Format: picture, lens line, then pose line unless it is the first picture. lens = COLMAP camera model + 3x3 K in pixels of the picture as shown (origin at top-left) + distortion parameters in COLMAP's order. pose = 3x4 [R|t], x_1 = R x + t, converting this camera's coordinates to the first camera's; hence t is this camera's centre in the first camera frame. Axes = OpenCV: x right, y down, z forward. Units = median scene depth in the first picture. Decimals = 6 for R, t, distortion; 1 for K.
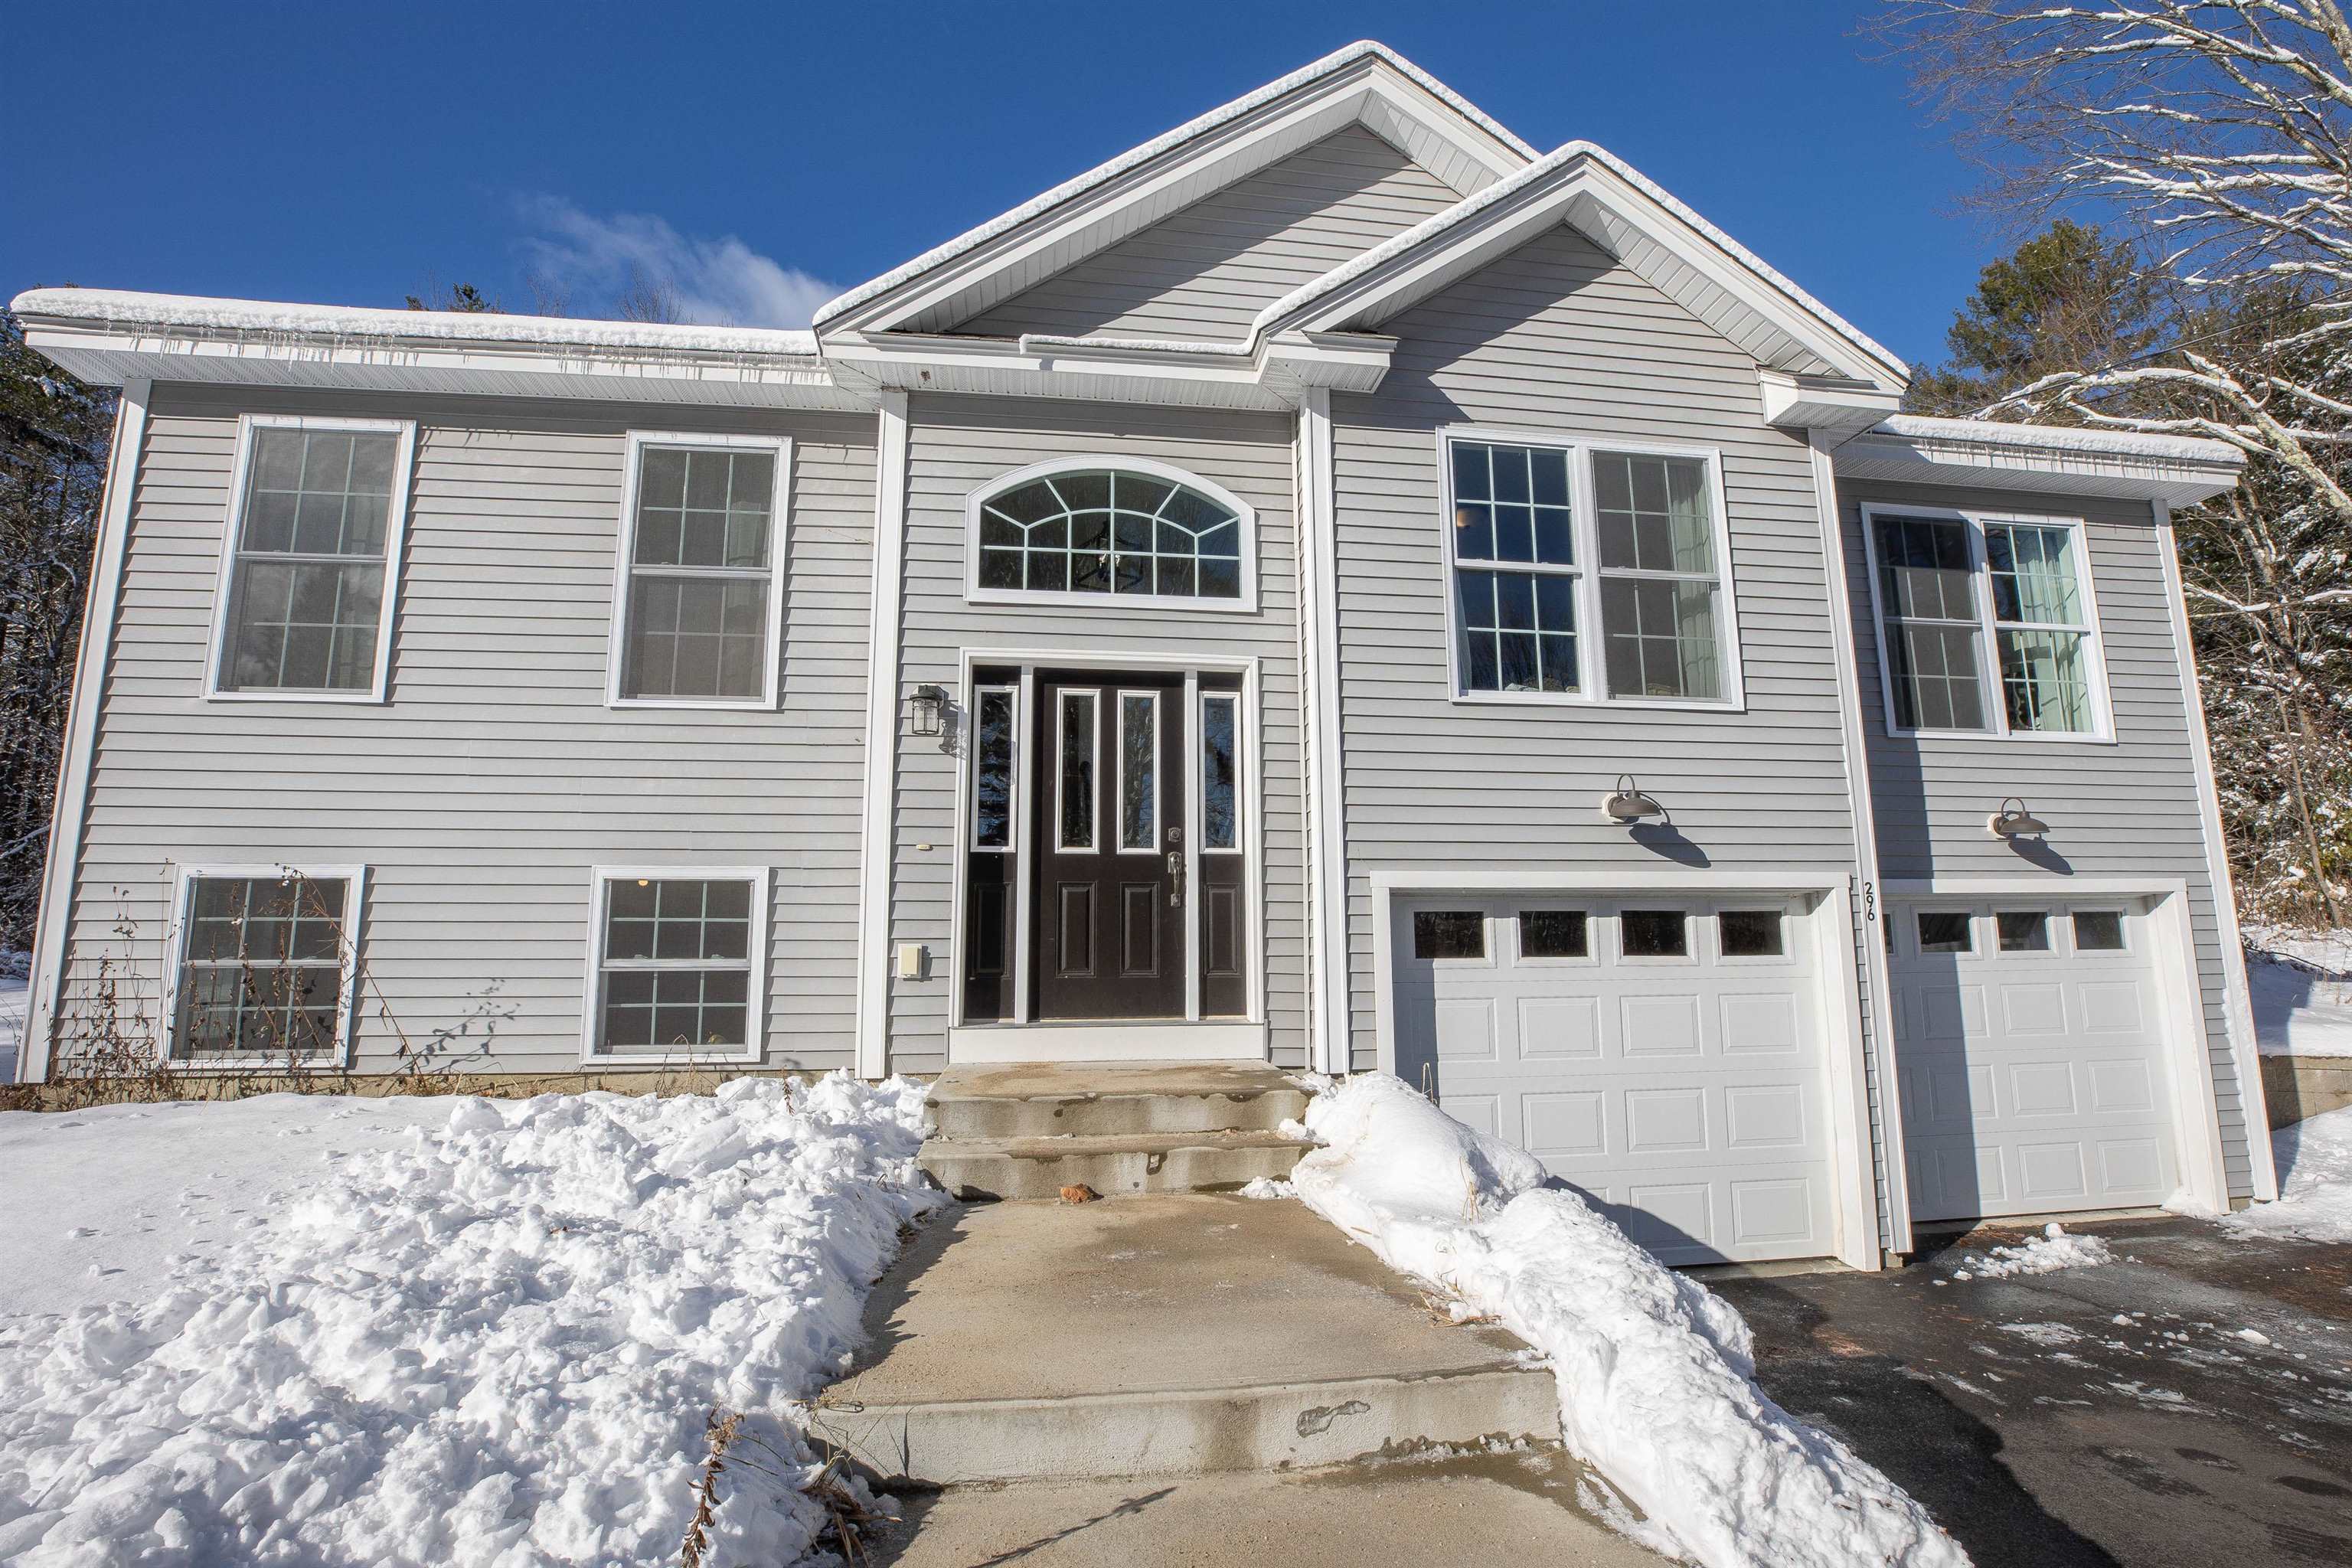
lens RADIAL K [[1092.8, 0, 1204.4], [0, 1092.8, 785.4], [0, 0, 1]] dist [-0.030952, 0.003459]
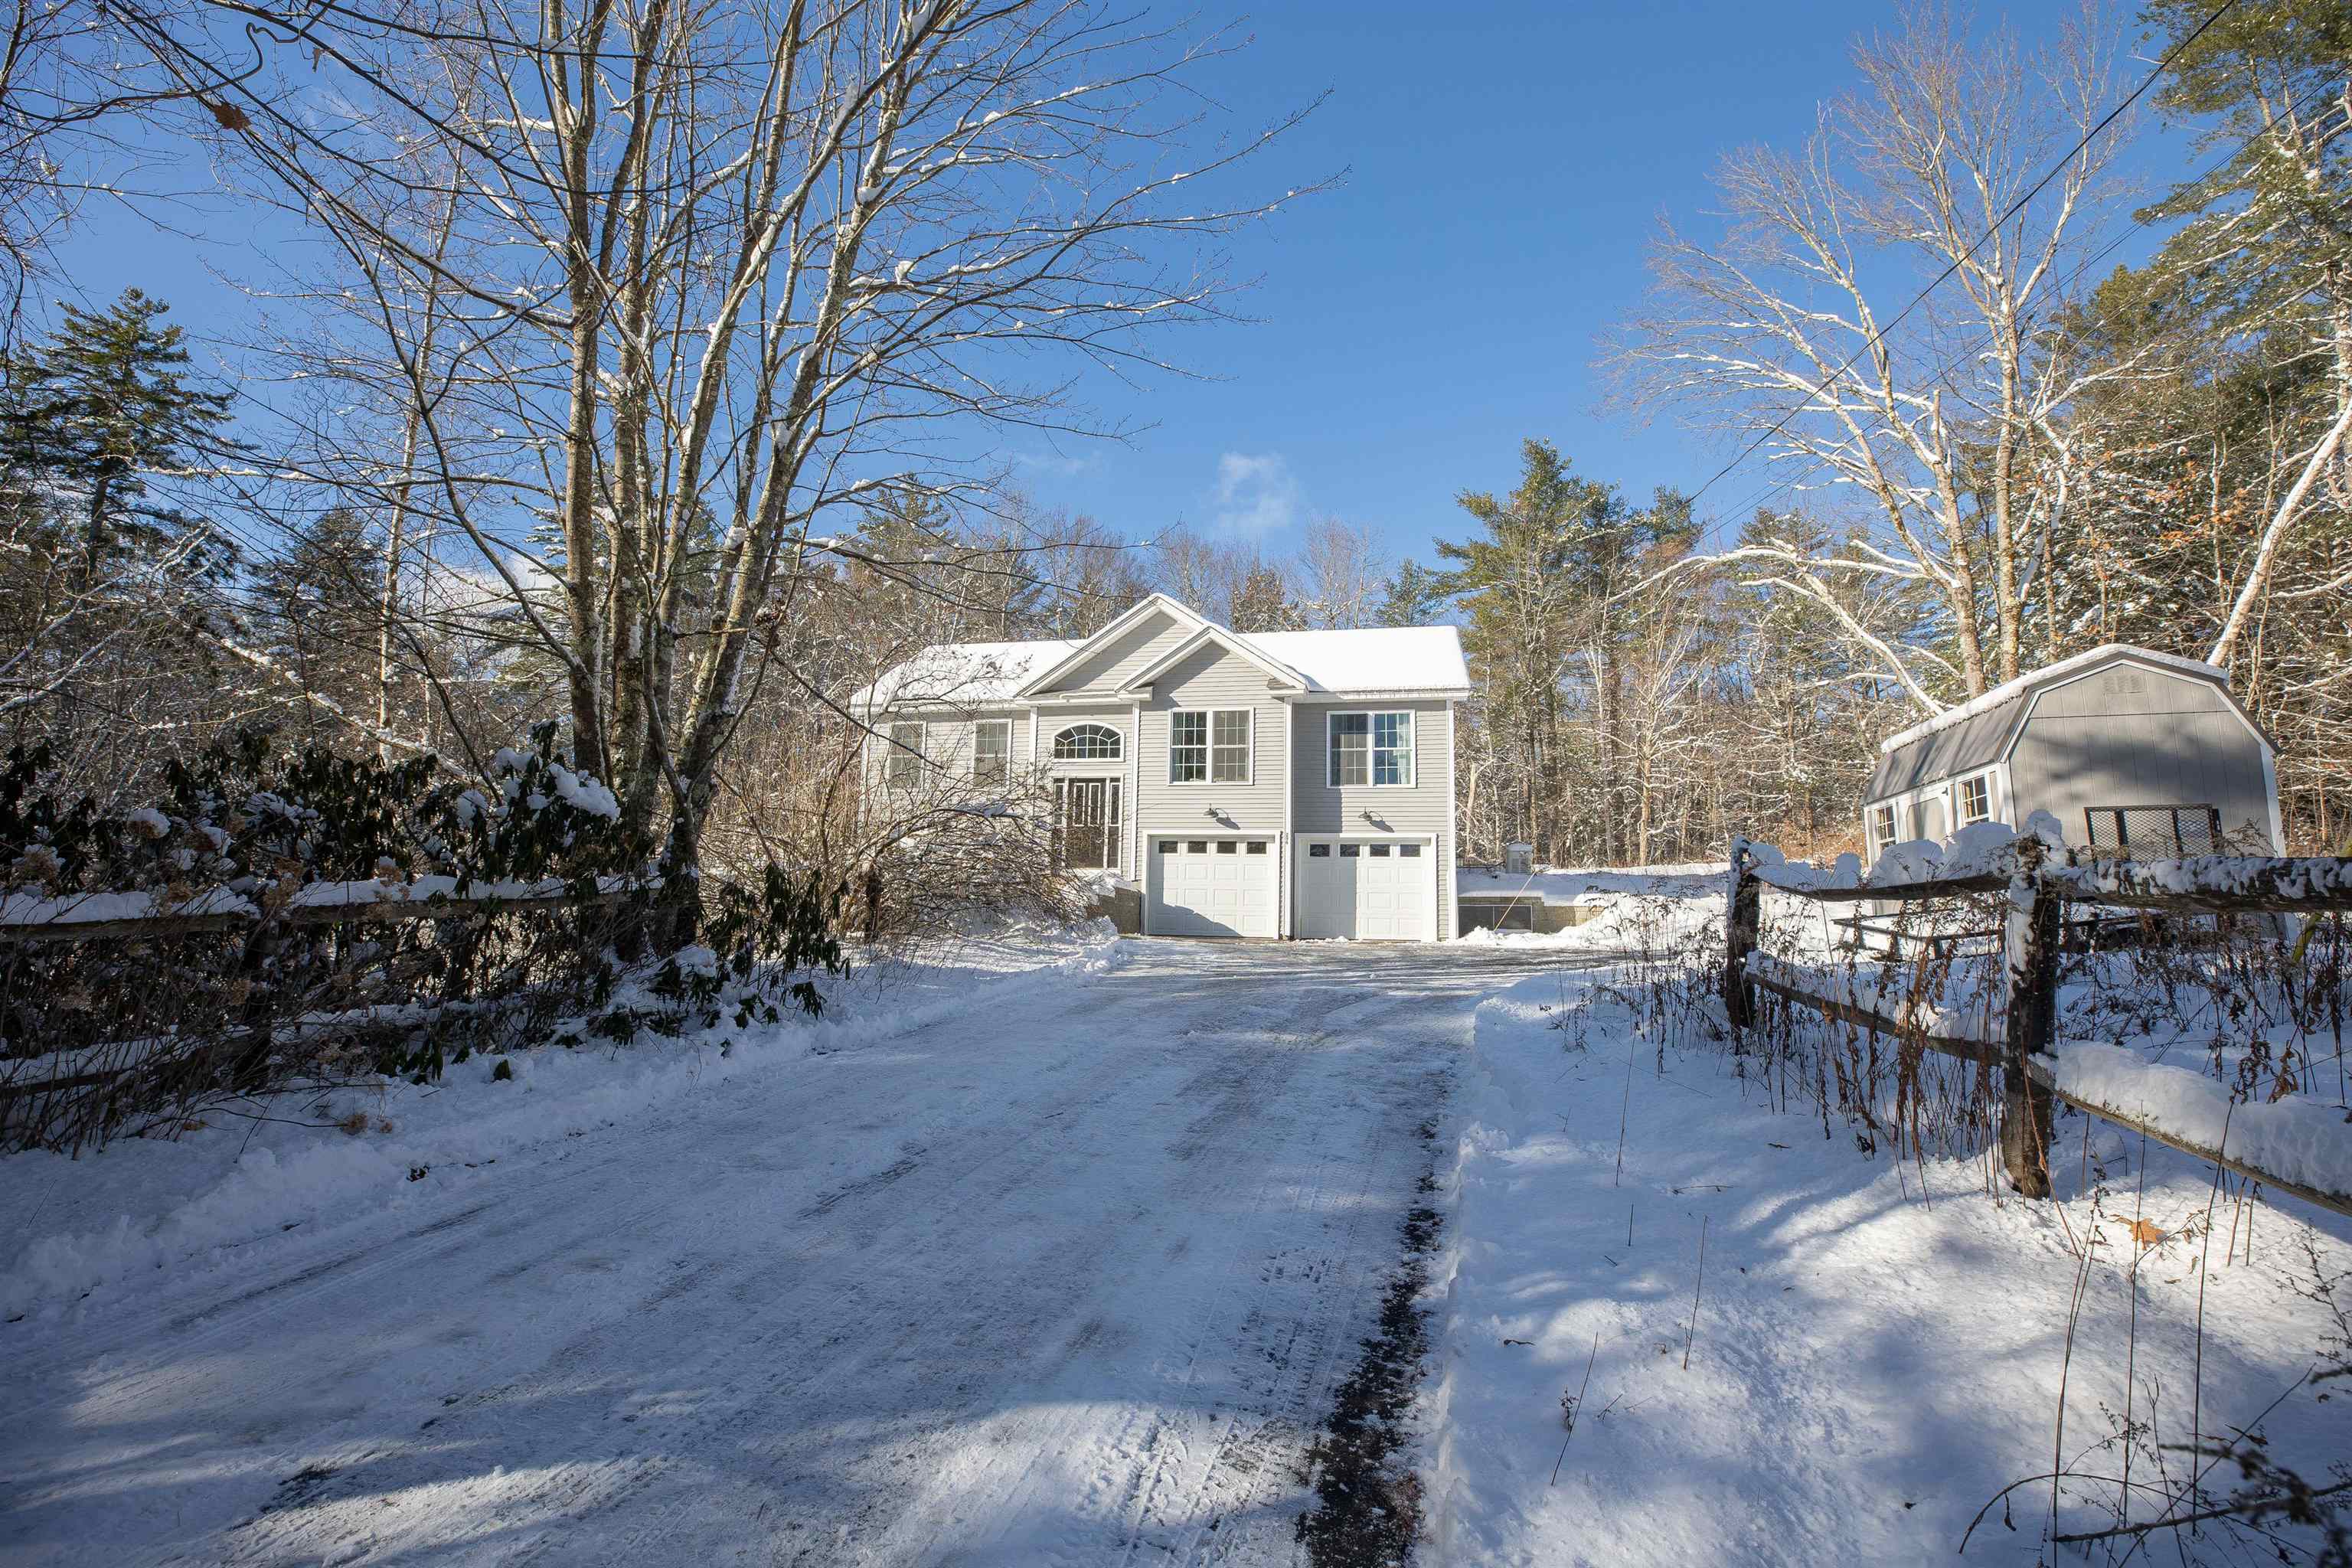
lens RADIAL K [[1068.6, 0, 1171.0], [0, 1068.6, 787.7], [0, 0, 1]] dist [-0.038995, 0.008743]
pose [[0.938688, -0.019069, -0.344241, 1.467161], [0.024101, 0.999656, 0.010342, -0.103718], [0.343926, -0.018004, 0.938824, -2.392955]]
